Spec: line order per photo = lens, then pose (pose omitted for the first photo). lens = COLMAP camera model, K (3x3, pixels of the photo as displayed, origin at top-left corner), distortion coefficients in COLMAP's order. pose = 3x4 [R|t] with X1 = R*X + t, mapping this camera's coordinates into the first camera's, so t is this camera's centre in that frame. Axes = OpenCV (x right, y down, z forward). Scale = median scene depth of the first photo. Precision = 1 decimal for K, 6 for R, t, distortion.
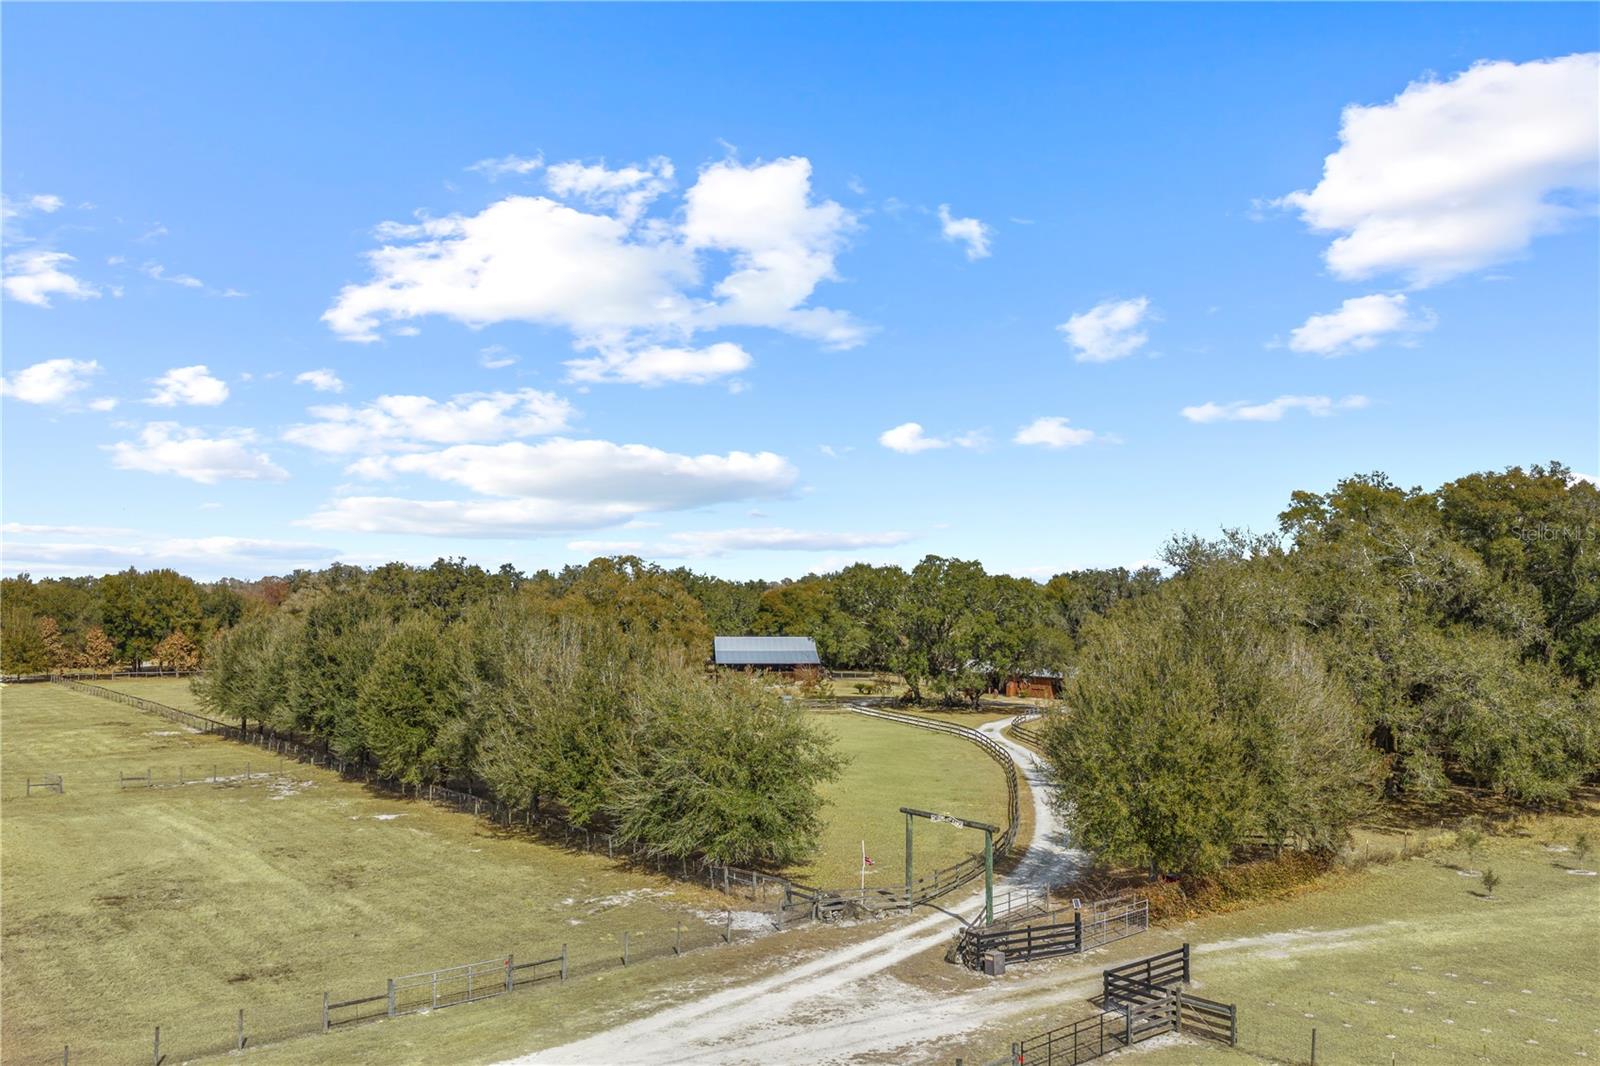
lens RADIAL K [[1286.1, 0, 800.0], [0, 1286.1, 533.0], [0, 0, 1]] dist [-0.000588, 0.000184]
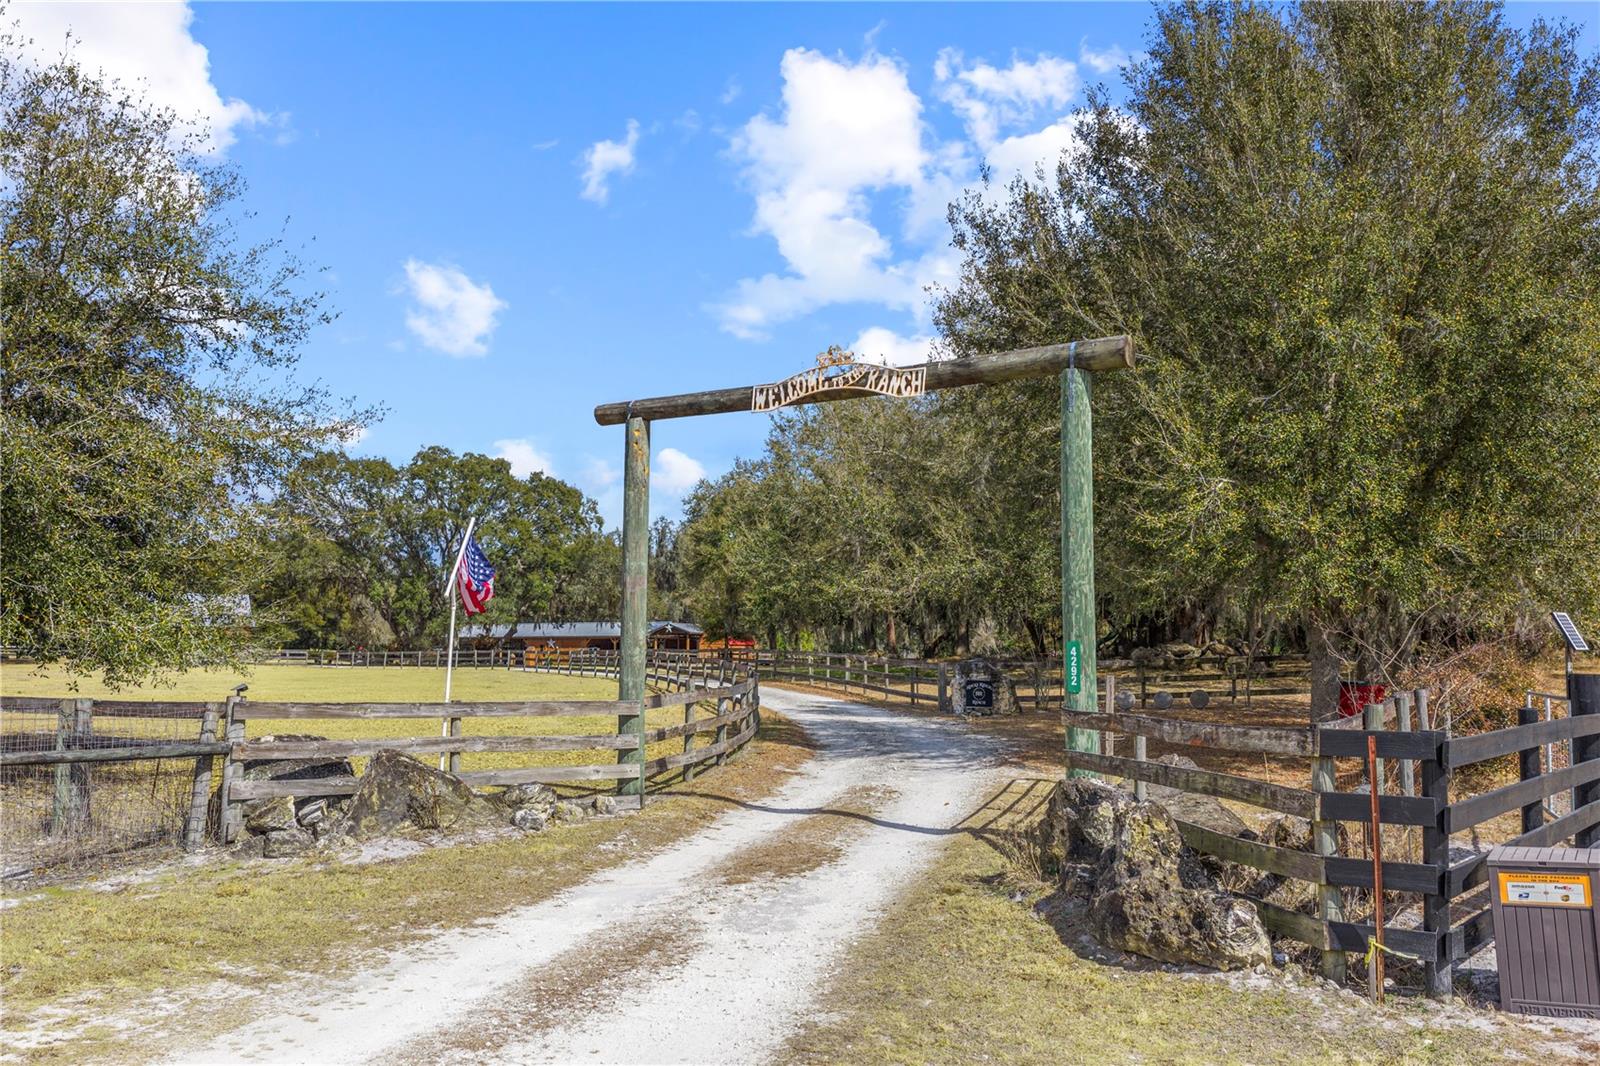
lens RADIAL K [[1286.1, 0, 800.0], [0, 1286.1, 533.0], [0, 0, 1]] dist [-0.000588, 0.000184]
pose [[0.914672, 0.037660, 0.402438, 0.014295], [-0.017534, 0.998410, -0.053580, 0.260396], [-0.403816, 0.041952, 0.913878, 0.778343]]
